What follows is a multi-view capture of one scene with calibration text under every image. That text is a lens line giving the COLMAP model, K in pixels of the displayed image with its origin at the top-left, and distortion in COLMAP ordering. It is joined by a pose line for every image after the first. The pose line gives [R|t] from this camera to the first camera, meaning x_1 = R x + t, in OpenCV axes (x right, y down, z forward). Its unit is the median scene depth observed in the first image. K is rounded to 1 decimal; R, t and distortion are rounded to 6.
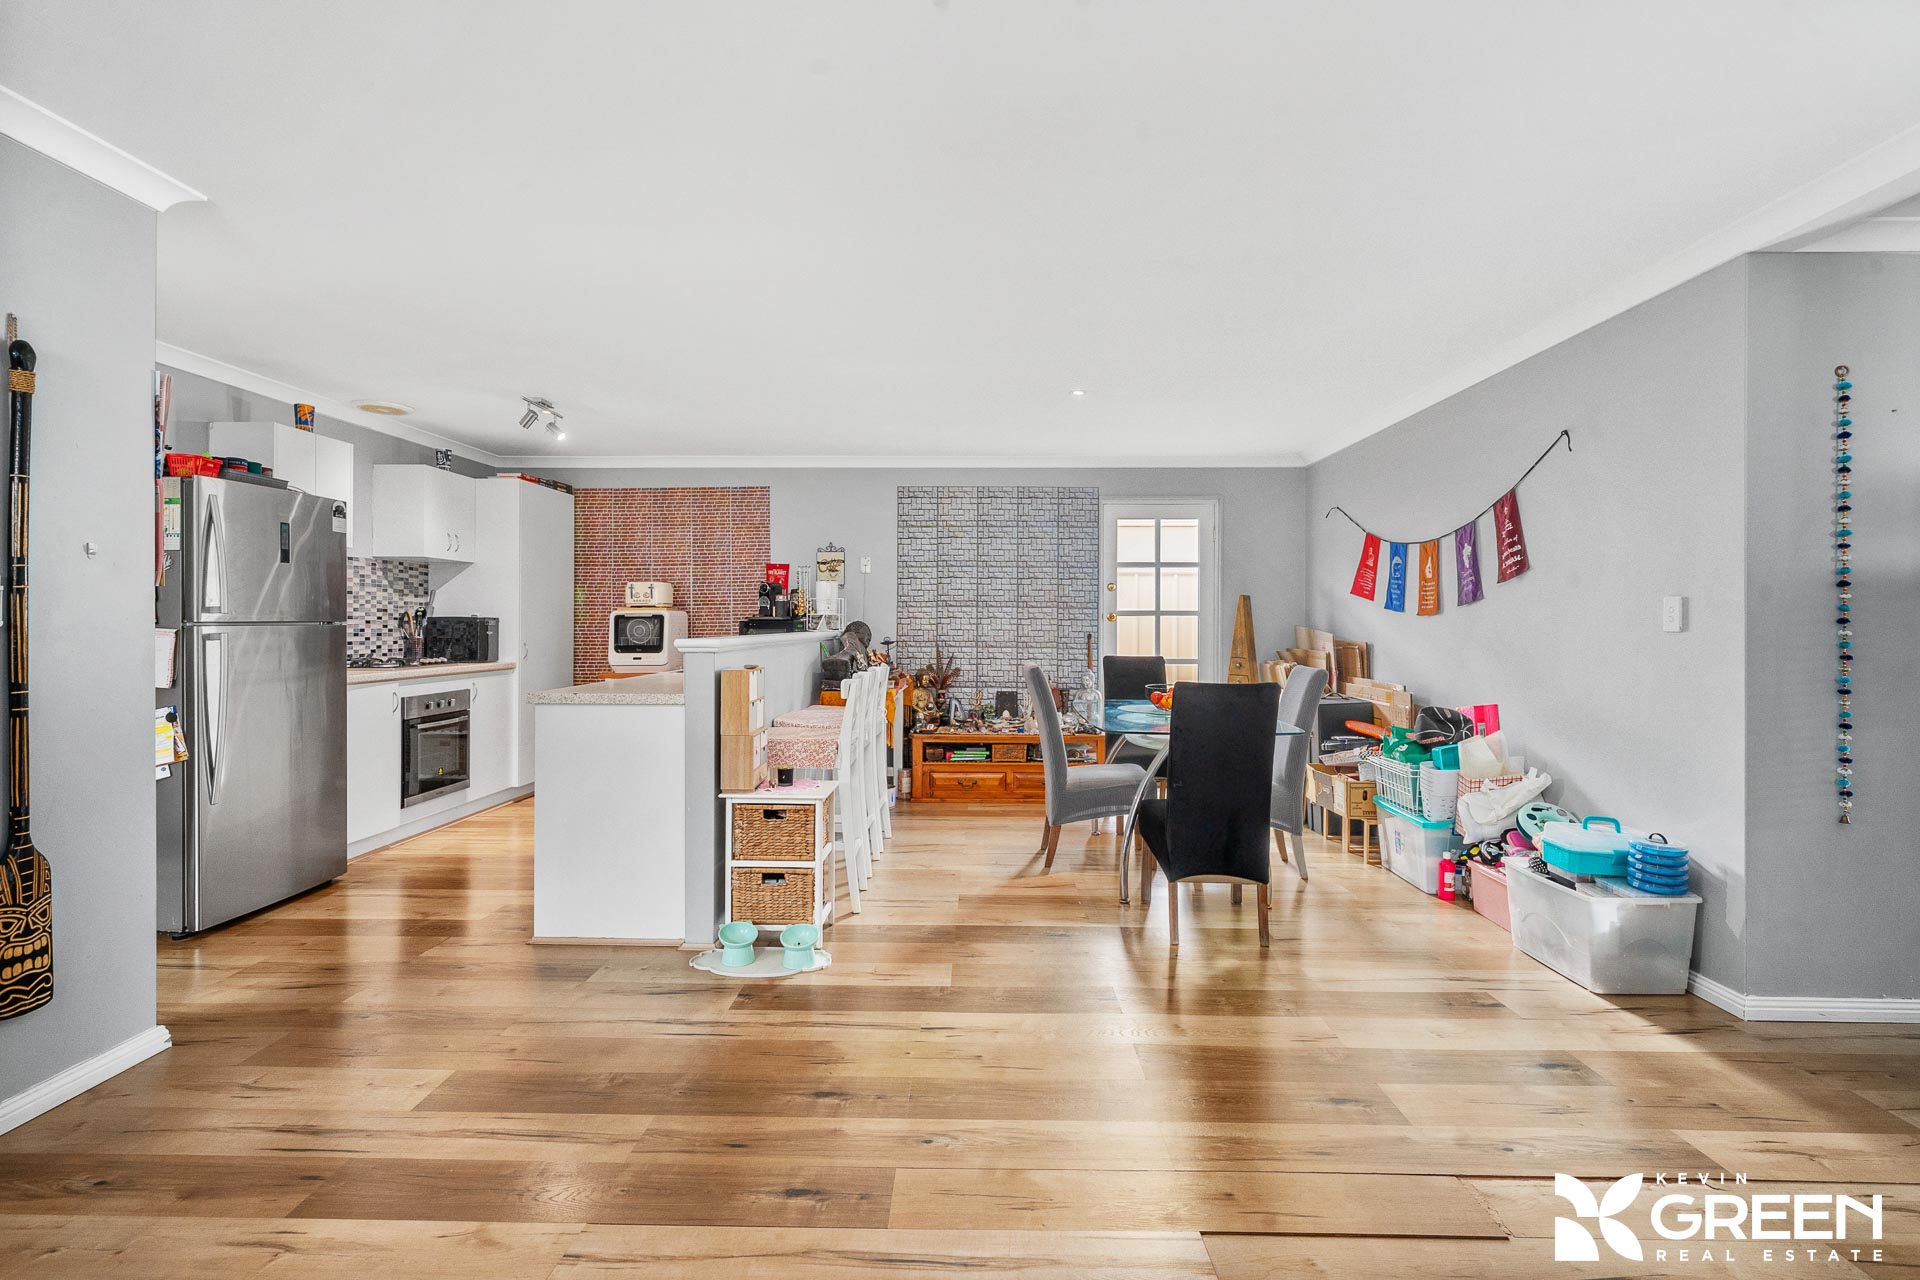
lens RADIAL K [[905.8, 0, 961.3], [0, 905.8, 611.9], [0, 0, 1]] dist [-0.000883, -0.000343]
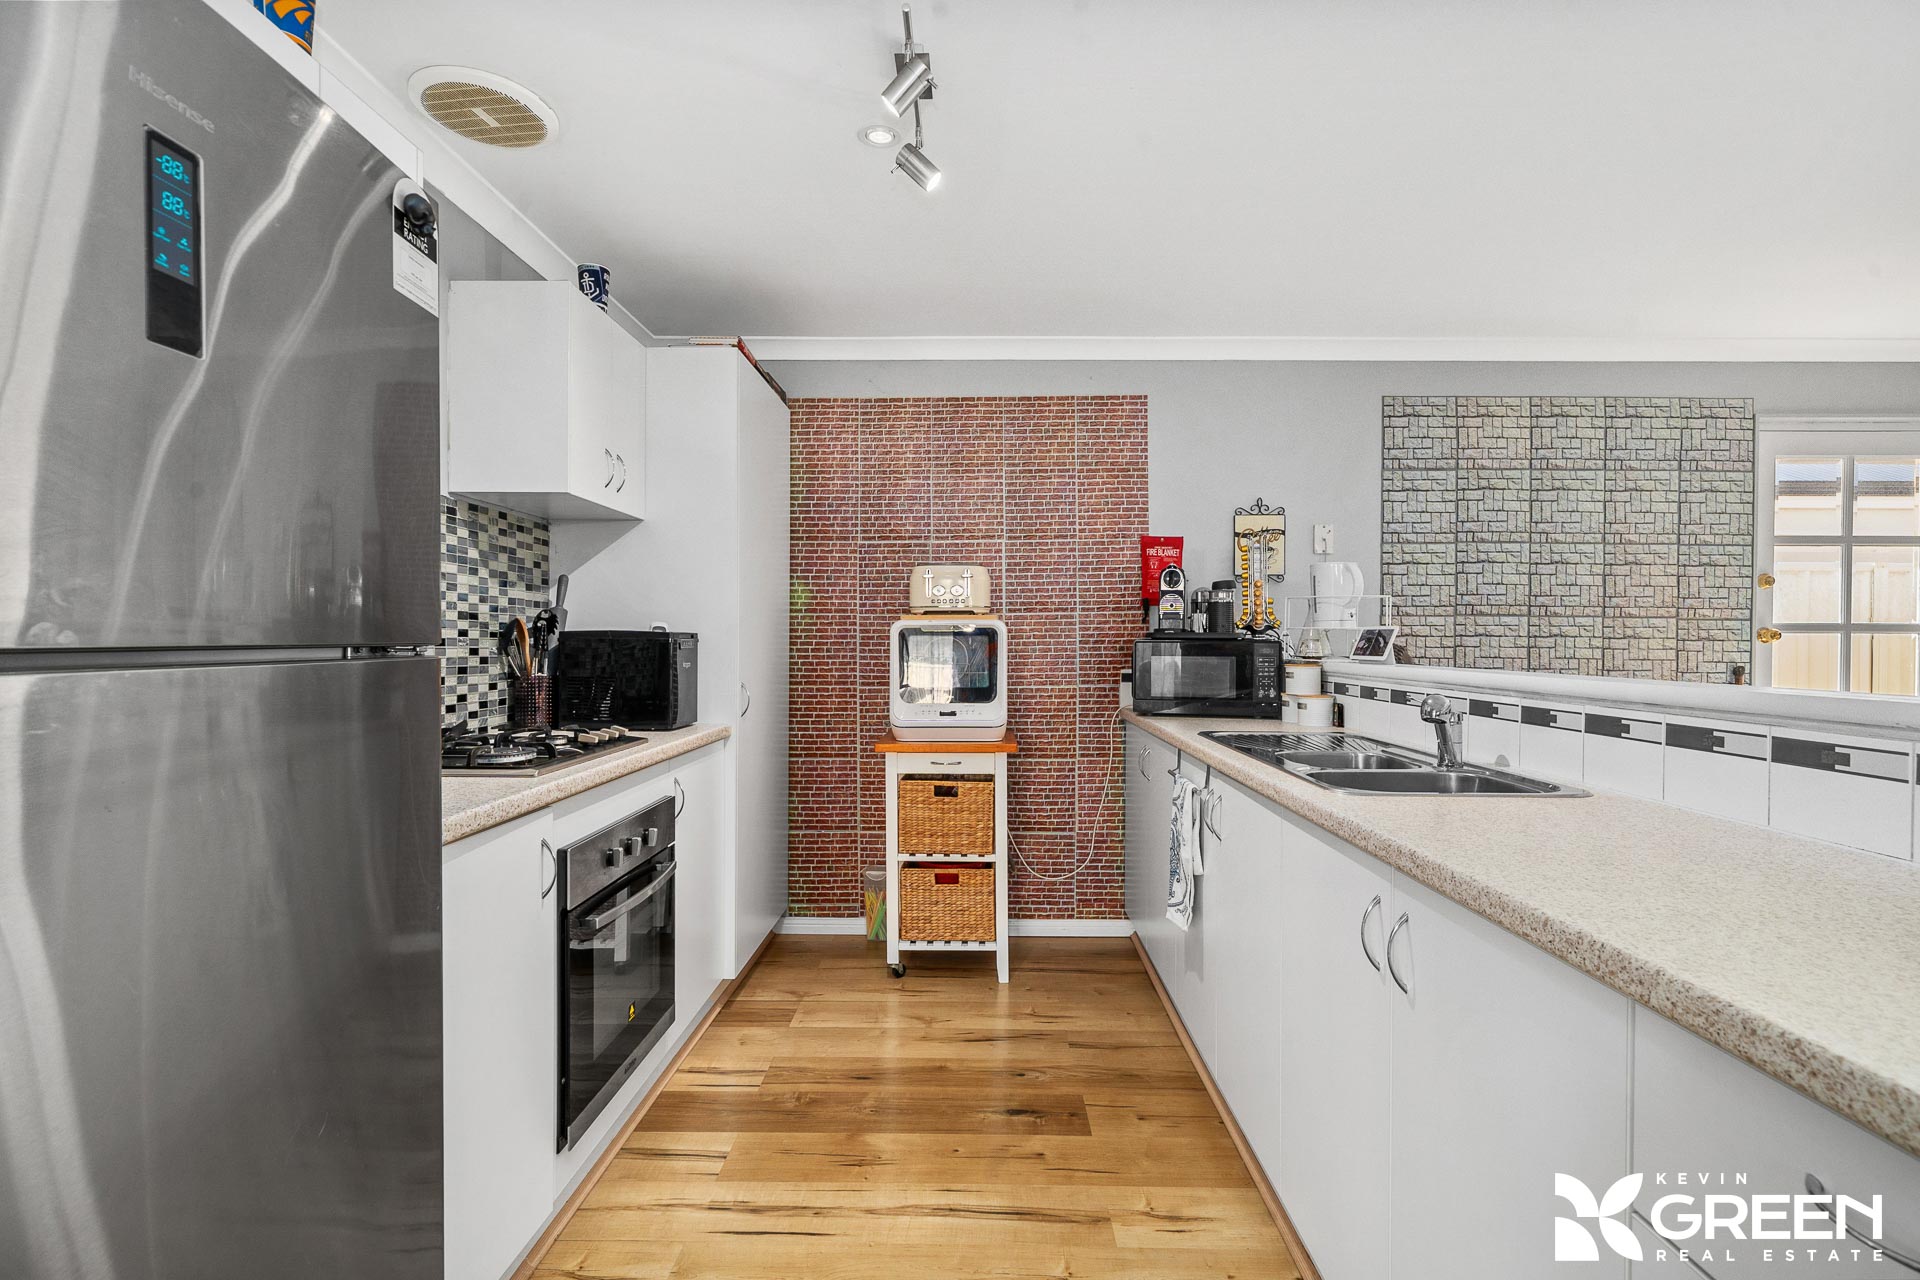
lens RADIAL K [[891.9, 0, 960.0], [0, 891.9, 640.0], [0, 0, 1]] dist [-0.000303, -0.000280]
pose [[0.999942, 0.002899, 0.010401, -0.378577], [-0.003040, 0.999904, 0.013534, 0.003260], [-0.010361, -0.013565, 0.999854, 0.525934]]
